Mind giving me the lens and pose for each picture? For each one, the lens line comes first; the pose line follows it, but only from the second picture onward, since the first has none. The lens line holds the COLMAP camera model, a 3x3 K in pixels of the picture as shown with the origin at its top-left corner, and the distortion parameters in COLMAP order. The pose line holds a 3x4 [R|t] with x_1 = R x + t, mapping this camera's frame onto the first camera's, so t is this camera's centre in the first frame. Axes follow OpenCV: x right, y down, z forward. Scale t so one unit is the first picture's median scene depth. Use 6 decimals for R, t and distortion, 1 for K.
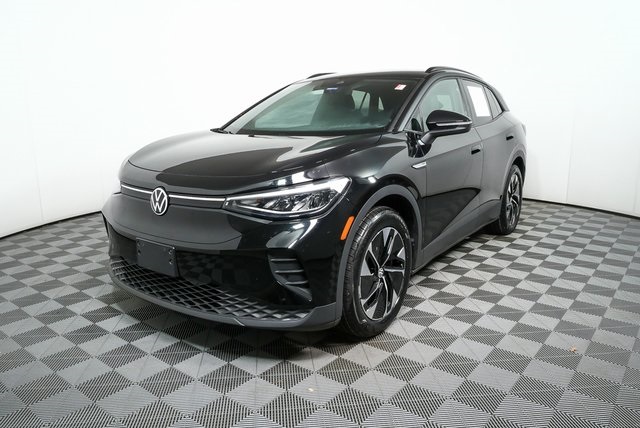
lens RADIAL K [[485.6, 0, 320.0], [0, 485.6, 214.0], [0, 0, 1]] dist [-0.006617, -0.002858]
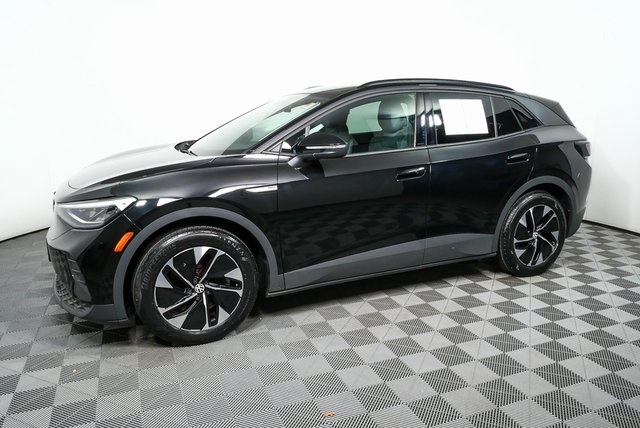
lens RADIAL K [[492.0, 0, 319.5], [0, 492.0, 219.1], [0, 0, 1]] dist [-0.004474, 0.000317]
pose [[0.867151, 0.113755, -0.484880, 0.824276], [-0.102092, 0.993492, 0.050499, -0.105559], [0.487469, 0.005712, 0.873122, 0.185542]]
